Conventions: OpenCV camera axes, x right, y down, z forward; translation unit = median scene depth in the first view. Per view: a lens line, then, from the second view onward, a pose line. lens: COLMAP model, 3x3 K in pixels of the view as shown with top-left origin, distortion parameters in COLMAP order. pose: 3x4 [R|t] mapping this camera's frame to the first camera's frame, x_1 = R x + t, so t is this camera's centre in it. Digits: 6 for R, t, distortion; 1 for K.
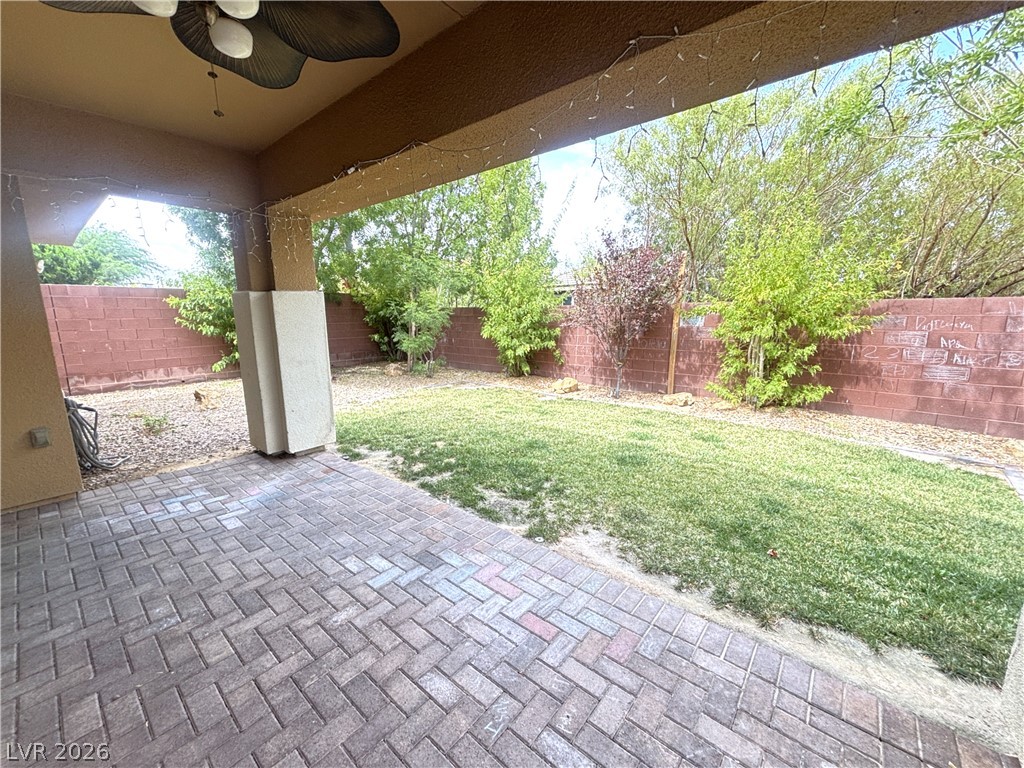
lens RADIAL K [[412.5, 0, 516.6], [0, 412.5, 384.4], [0, 0, 1]] dist [-0.000168, -0.000344]
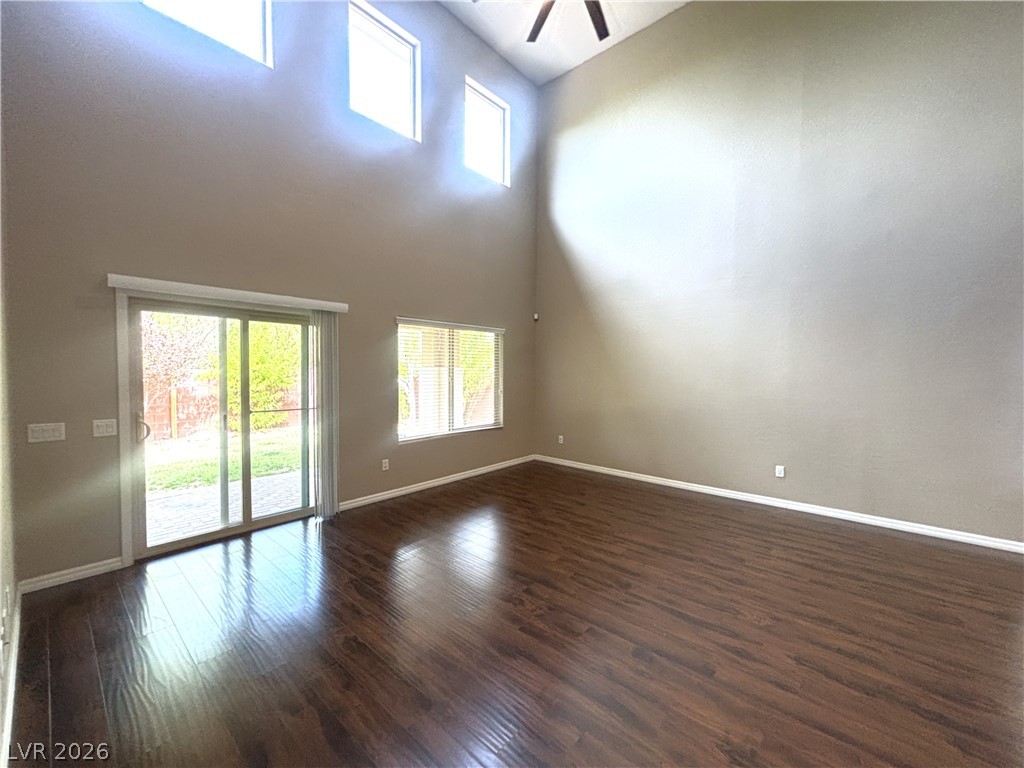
lens RADIAL K [[412.5, 0, 514.4], [0, 412.5, 380.4], [0, 0, 1]] dist [-0.000168, -0.000344]
pose [[0.017732, -0.017495, 0.999690, -1.692314], [0.167659, 0.985742, 0.014277, 0.007634], [-0.985686, 0.167354, 0.020412, -0.203739]]
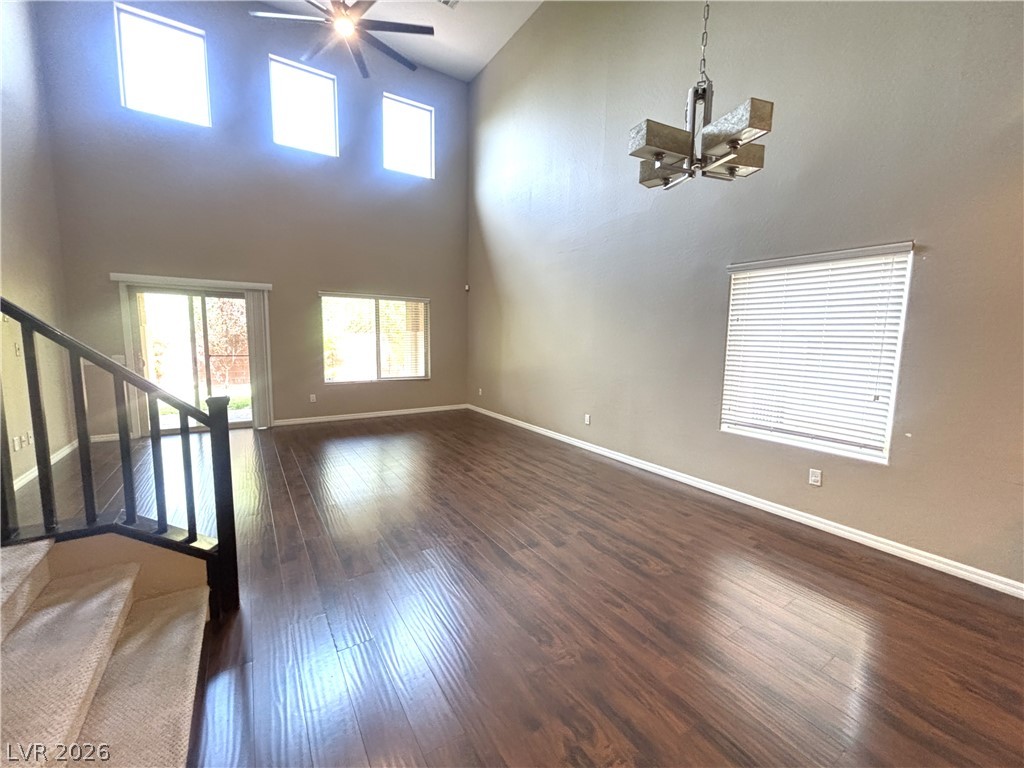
lens RADIAL K [[412.5, 0, 513.7], [0, 412.5, 382.3], [0, 0, 1]] dist [-0.000168, -0.000344]
pose [[0.285697, -0.093070, 0.953790, -1.885398], [0.148150, 0.987597, 0.051992, 0.175909], [-0.946799, 0.126450, 0.295942, -1.075328]]
